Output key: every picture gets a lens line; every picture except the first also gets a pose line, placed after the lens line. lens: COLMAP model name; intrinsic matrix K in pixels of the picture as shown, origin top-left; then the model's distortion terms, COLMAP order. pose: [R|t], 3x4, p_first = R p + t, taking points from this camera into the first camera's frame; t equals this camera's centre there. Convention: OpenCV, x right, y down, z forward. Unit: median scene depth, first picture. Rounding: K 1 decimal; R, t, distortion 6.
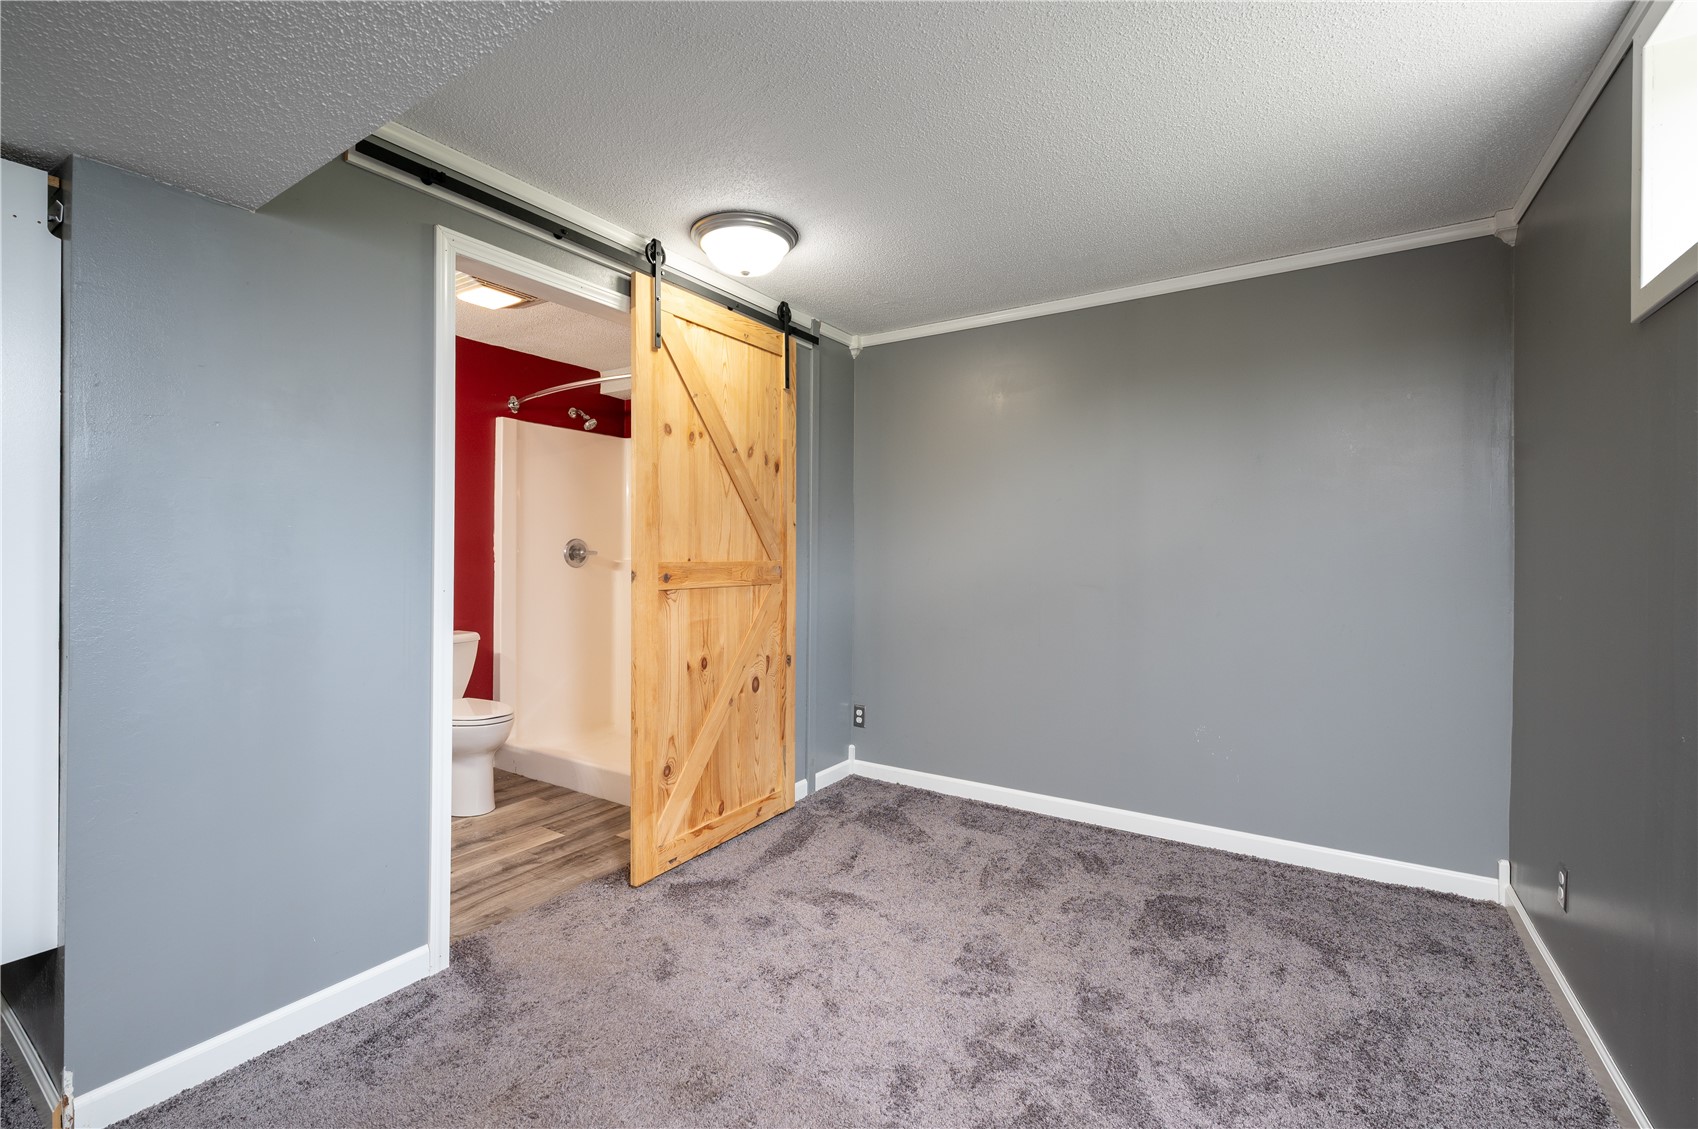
lens RADIAL K [[718.1, 0, 851.7], [0, 718.1, 555.6], [0, 0, 1]] dist [-0.001466, 0.000623]
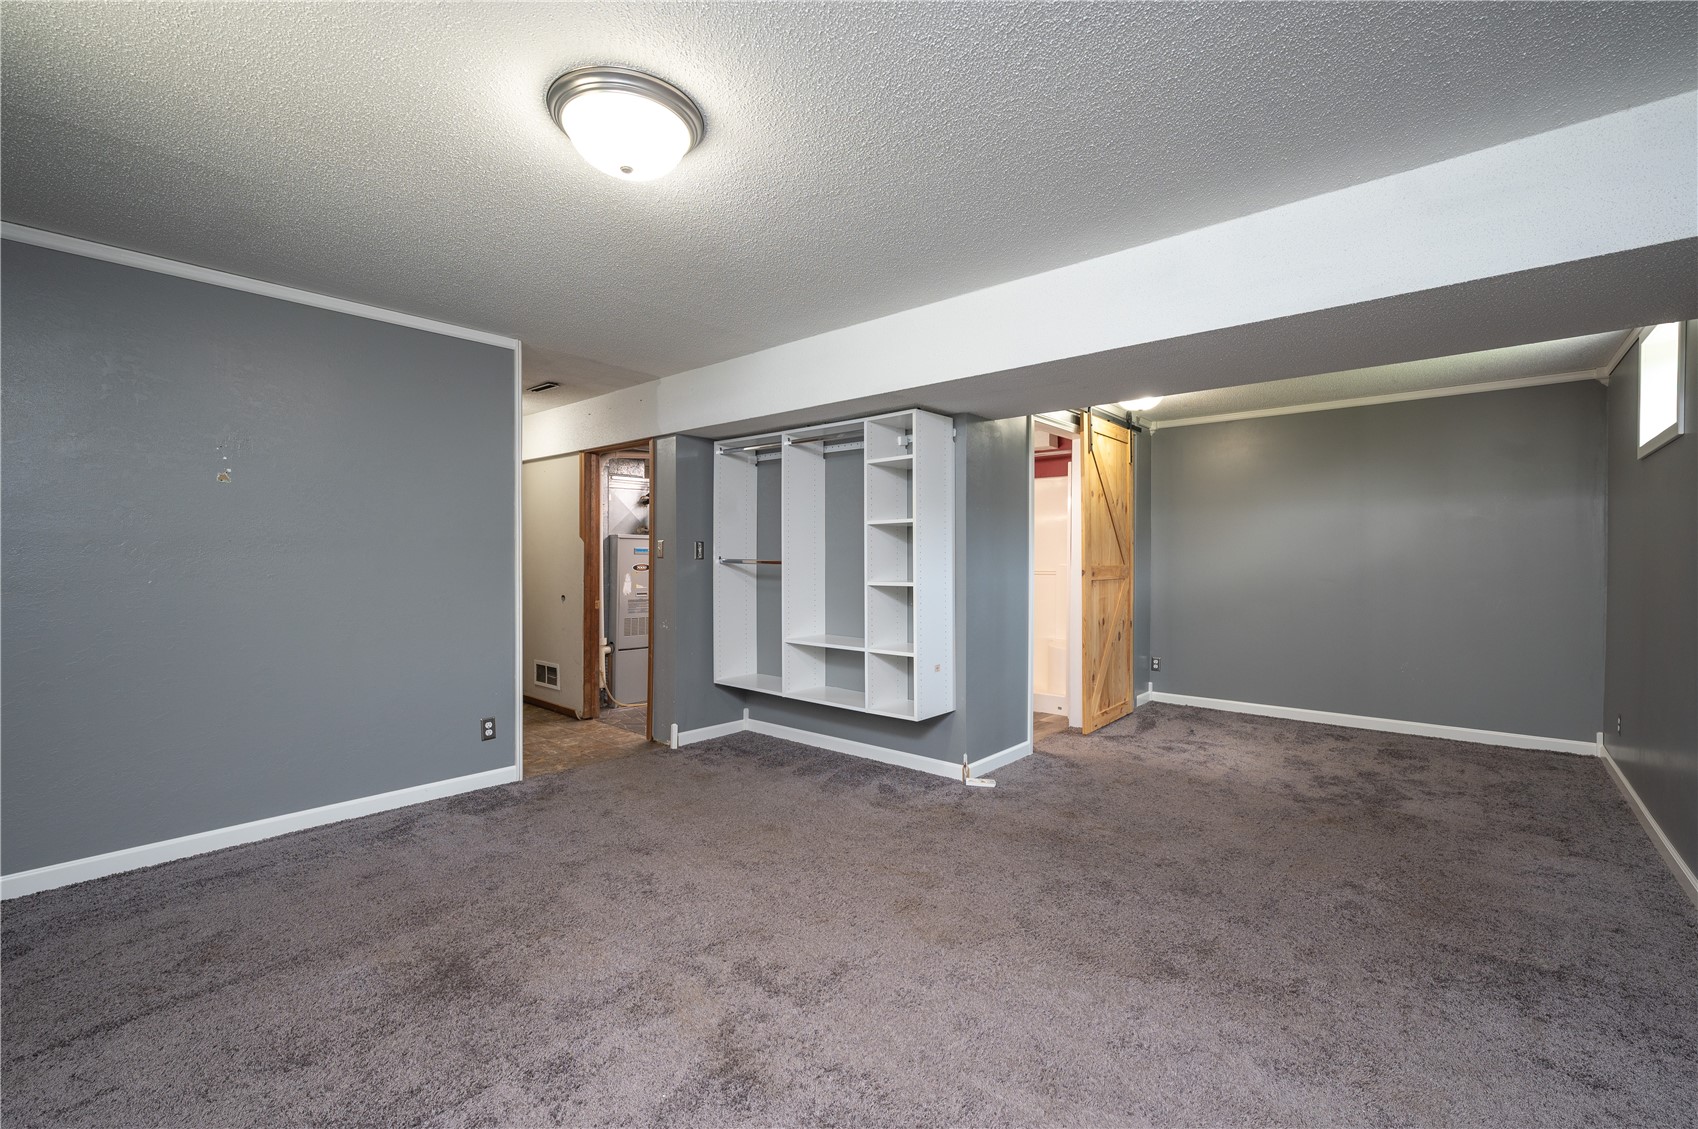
lens RADIAL K [[718.1, 0, 845.0], [0, 718.1, 568.3], [0, 0, 1]] dist [-0.001466, 0.000623]
pose [[0.989742, -0.001540, -0.142857, -0.628517], [0.002837, 0.999957, 0.008875, -0.002145], [0.142837, -0.009189, 0.989704, -0.935396]]
